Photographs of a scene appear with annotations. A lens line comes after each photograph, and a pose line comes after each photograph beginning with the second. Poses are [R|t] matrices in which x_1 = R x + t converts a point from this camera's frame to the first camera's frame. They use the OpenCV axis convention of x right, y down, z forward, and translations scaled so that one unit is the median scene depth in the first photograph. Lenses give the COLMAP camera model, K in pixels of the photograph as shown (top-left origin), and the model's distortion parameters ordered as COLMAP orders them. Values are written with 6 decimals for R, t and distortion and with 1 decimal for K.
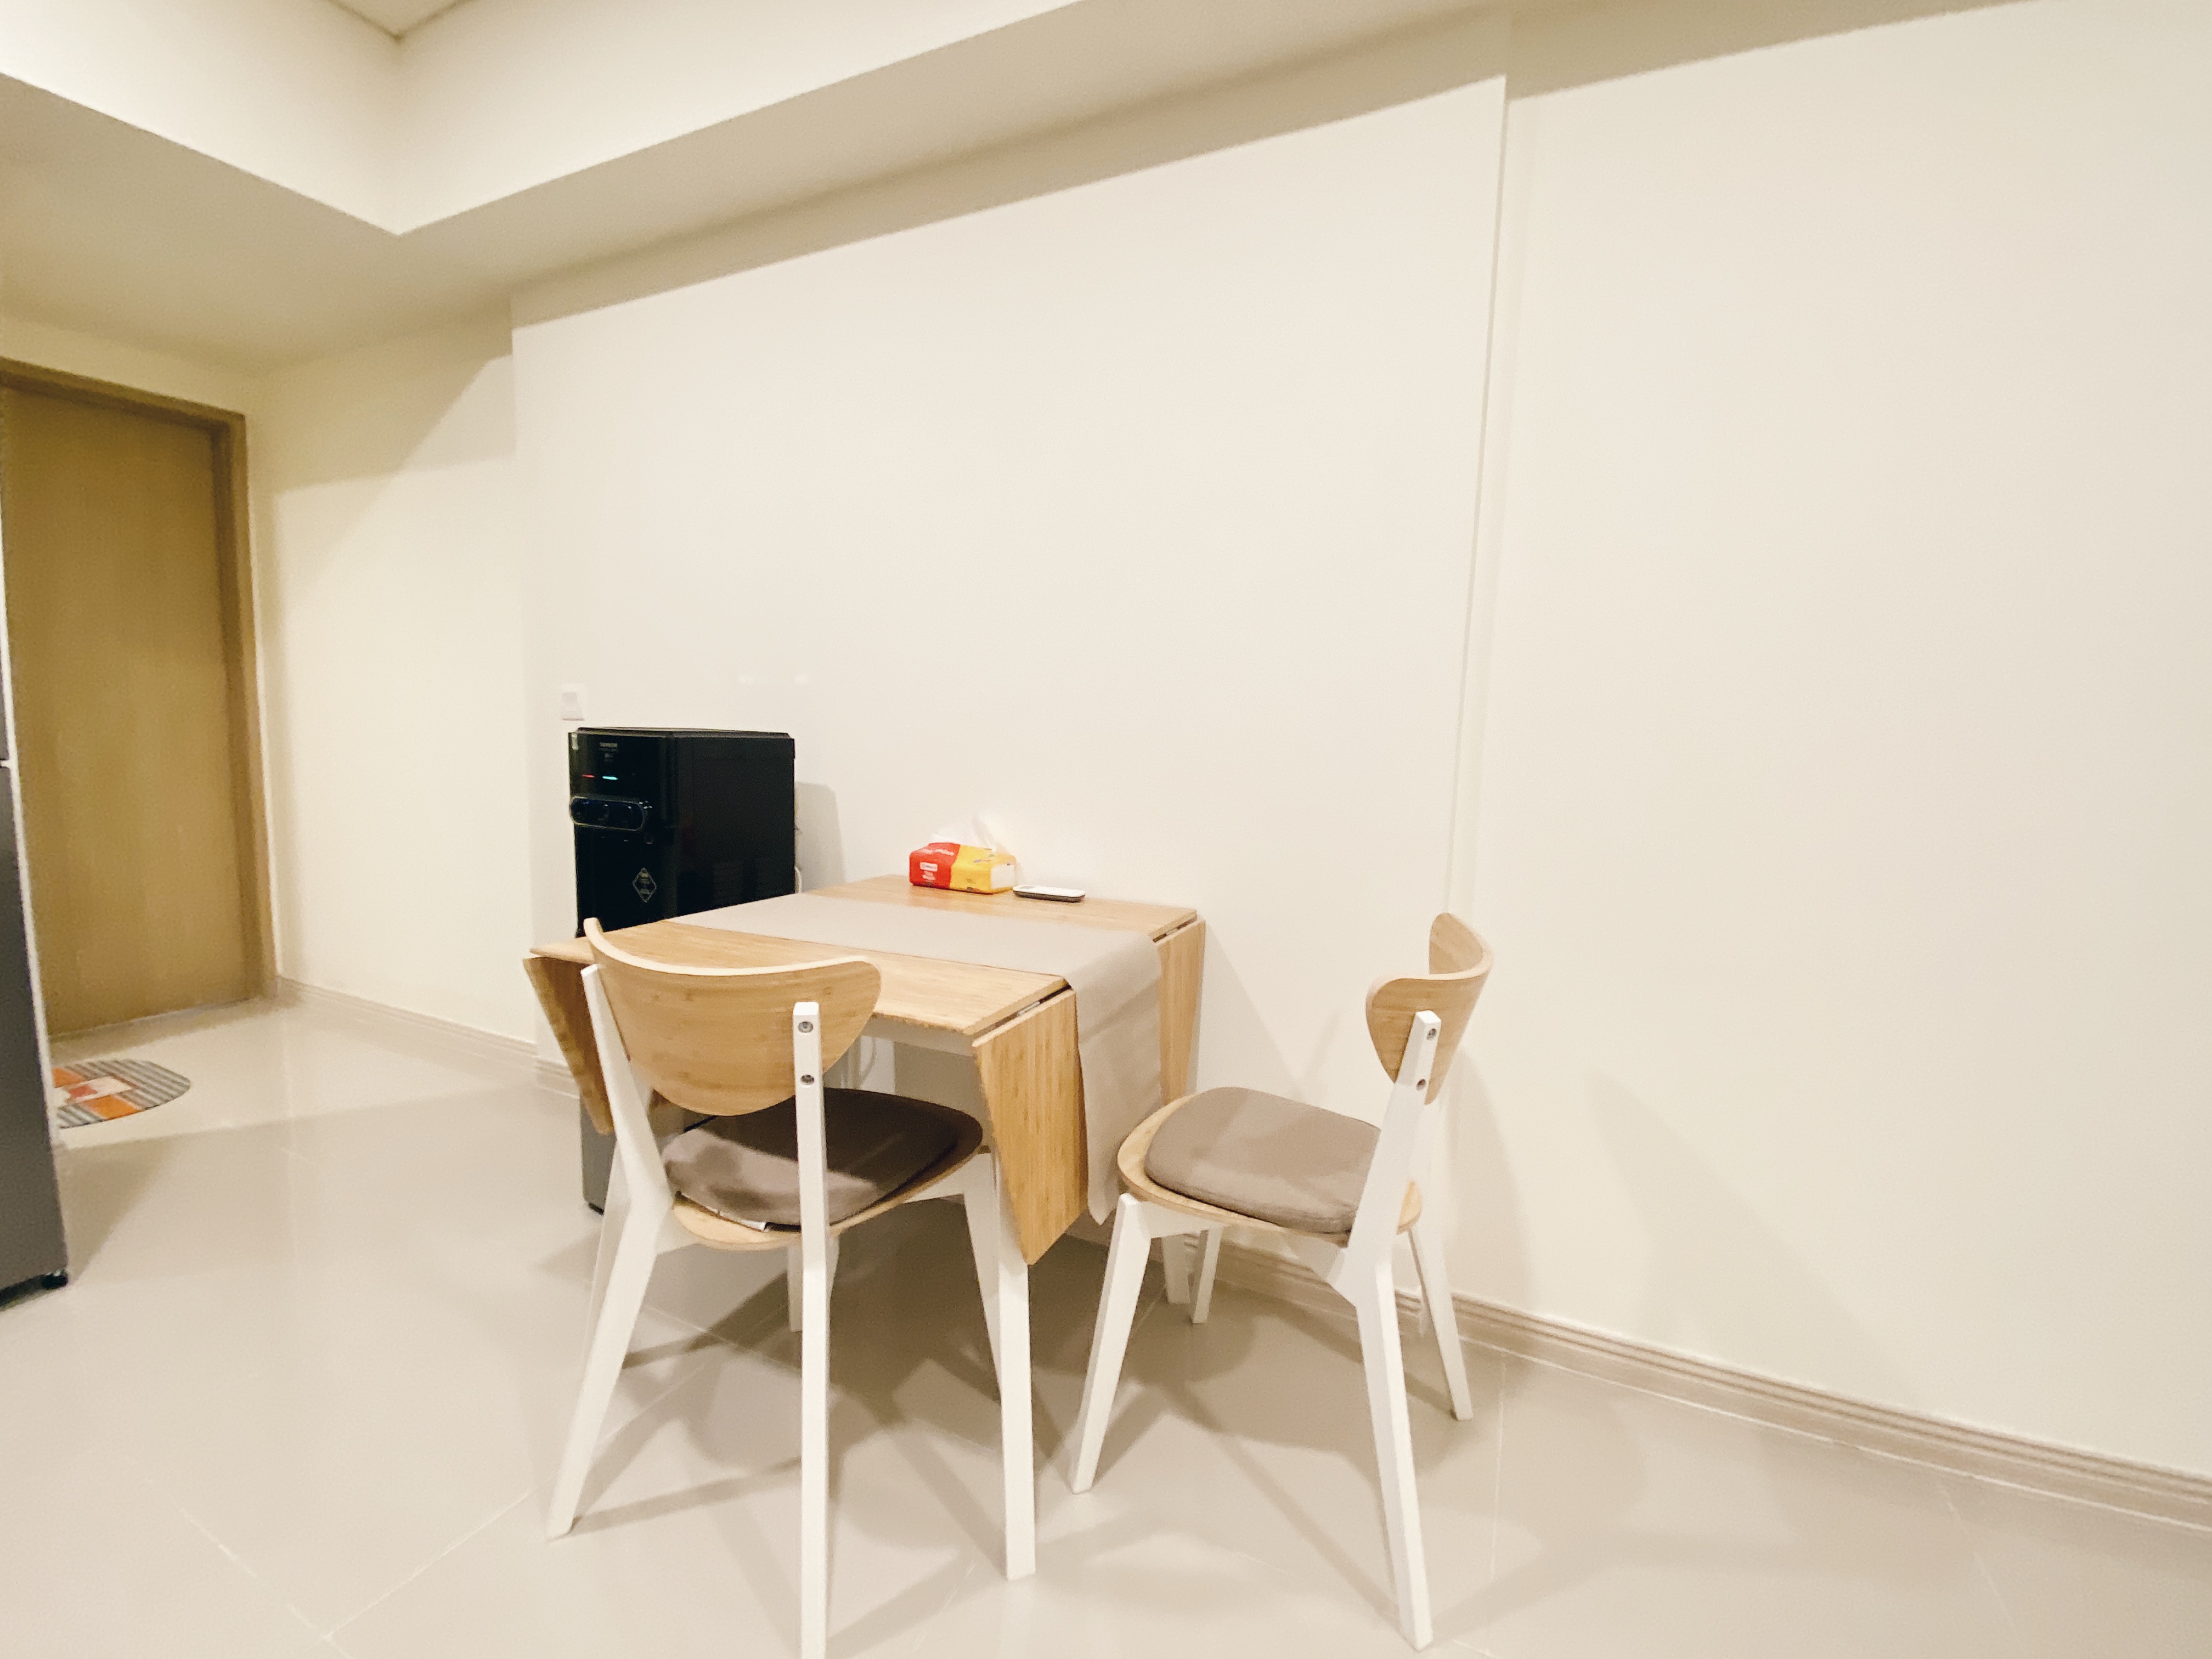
lens RADIAL K [[872.7, 0, 1106.0], [0, 872.7, 829.5], [0, 0, 1]] dist [0.001122, 0.000070]
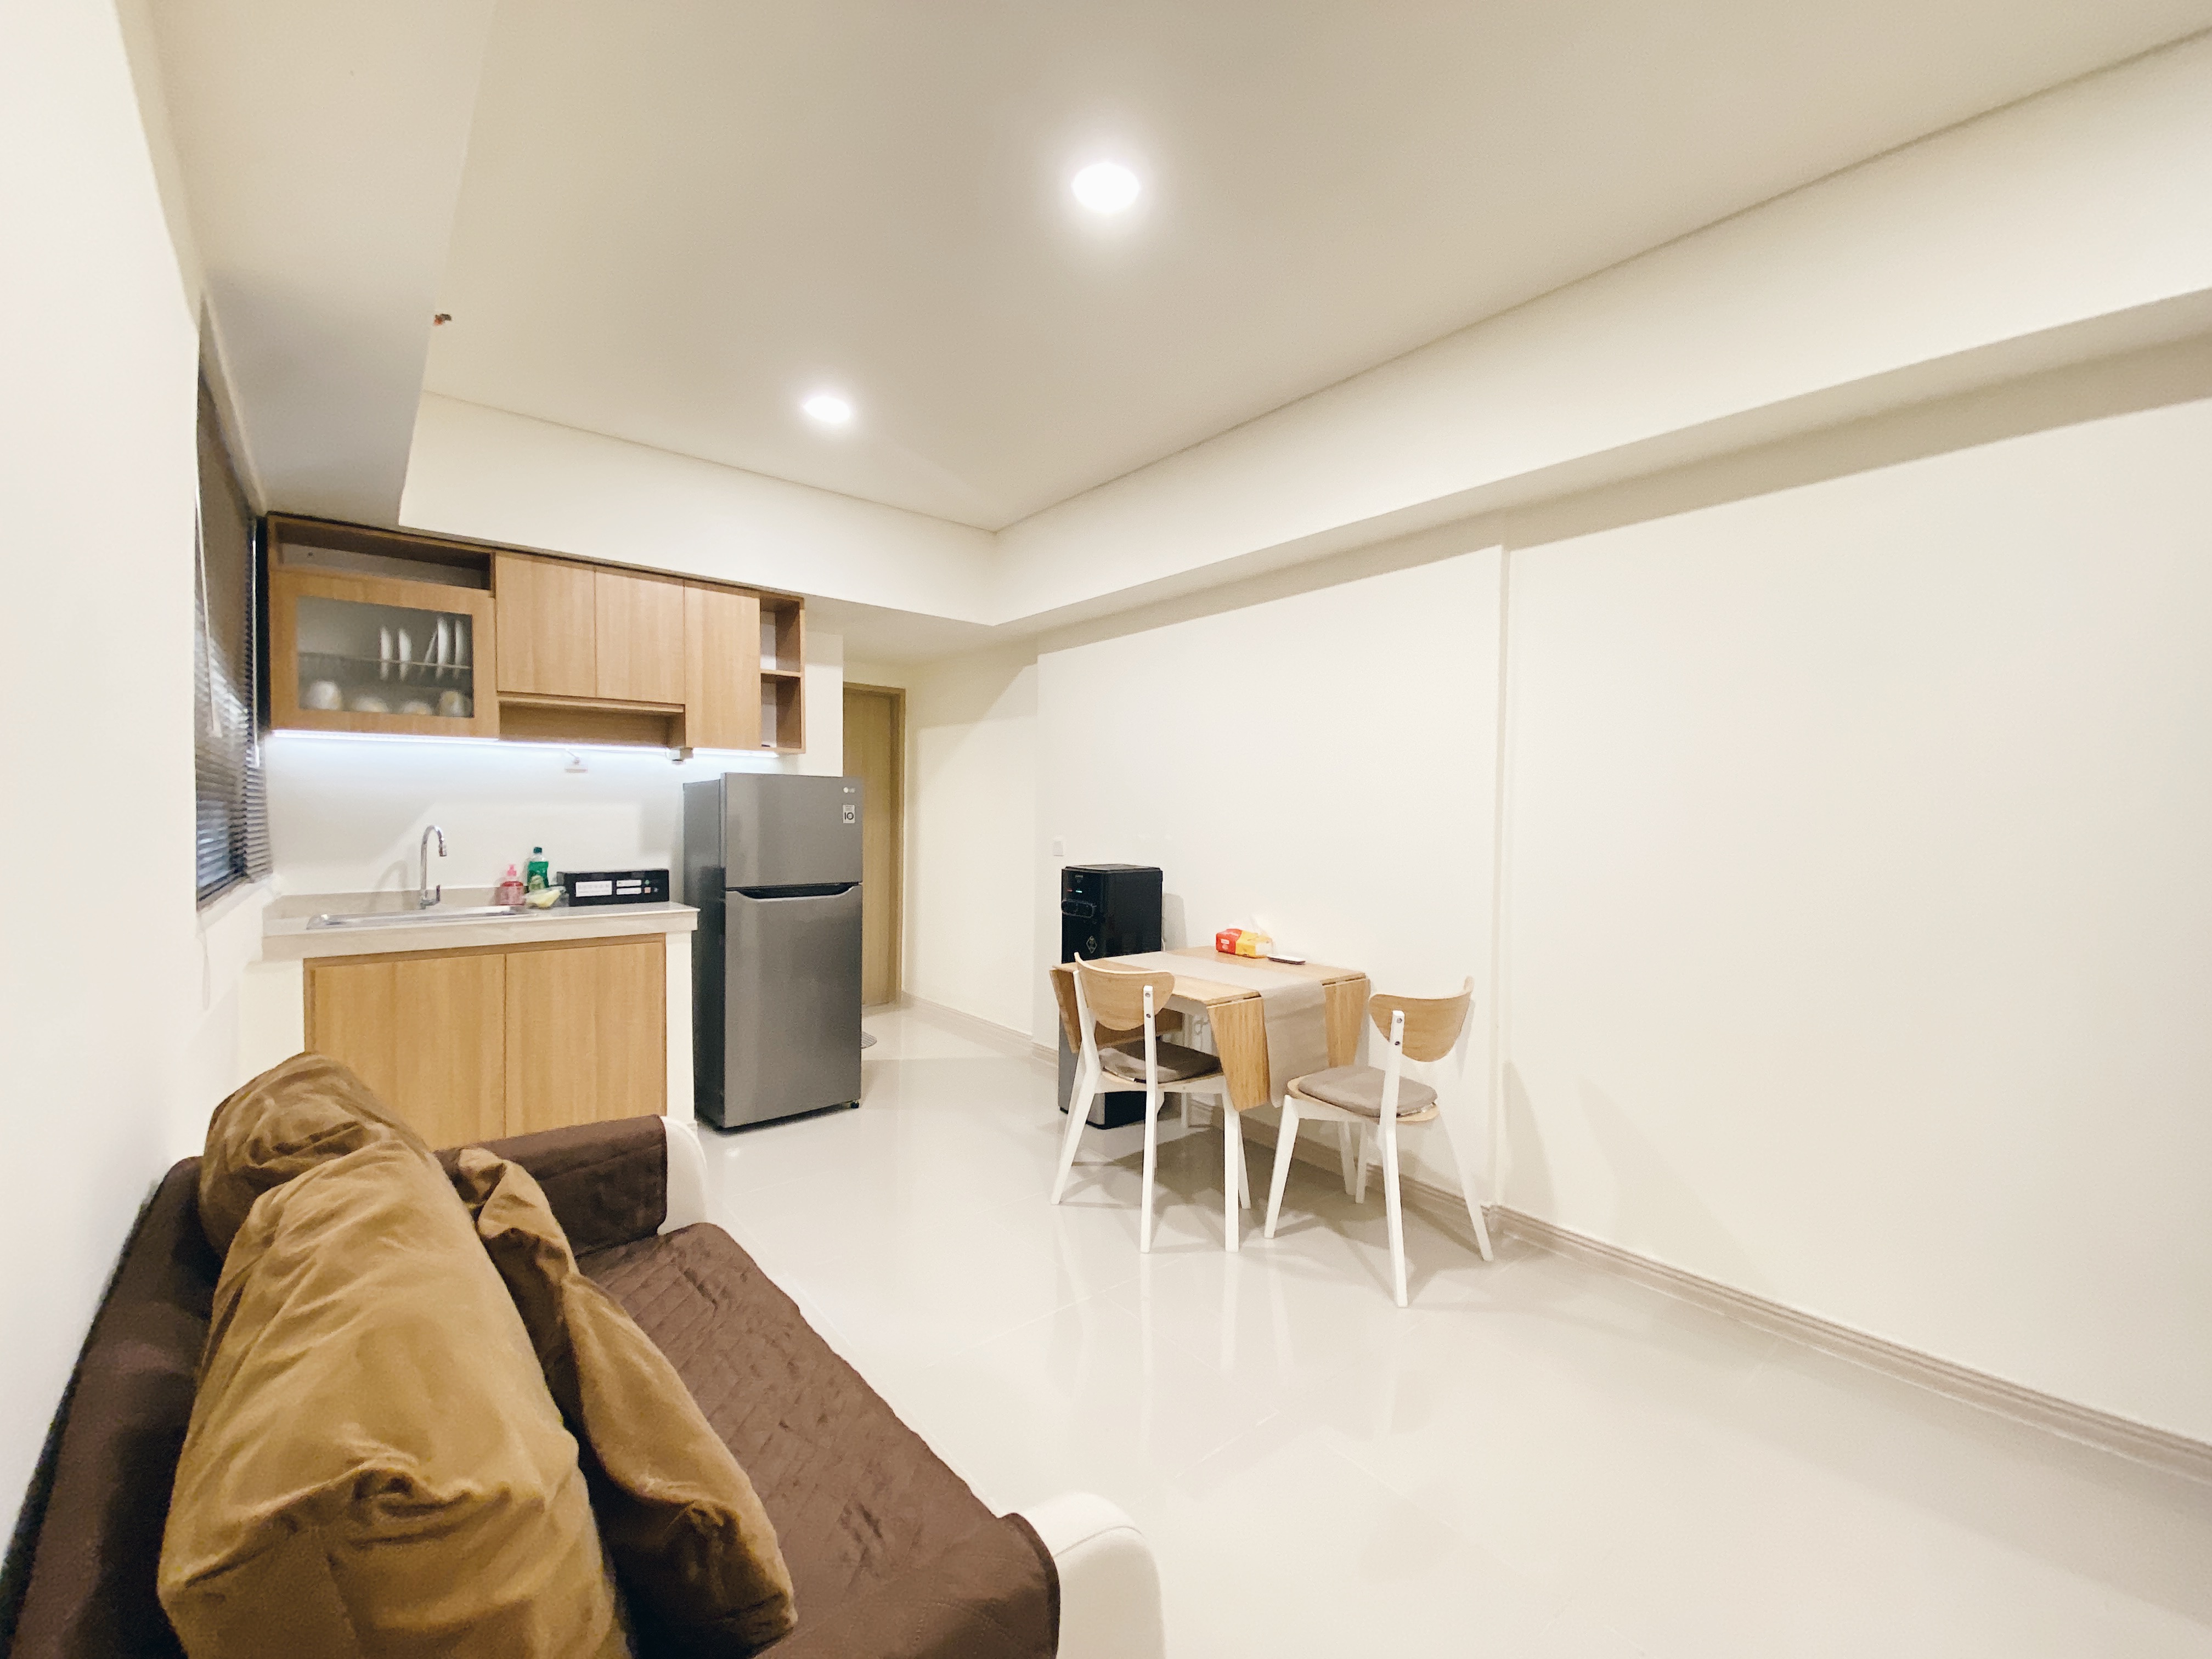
lens RADIAL K [[875.3, 0, 1106.0], [0, 875.3, 829.5], [0, 0, 1]] dist [0.009590, -0.016995]
pose [[0.897913, -0.010957, -0.440037, 0.487406], [-0.031670, 0.995491, -0.089412, -0.025697], [0.439033, 0.094220, 0.893517, -1.009514]]
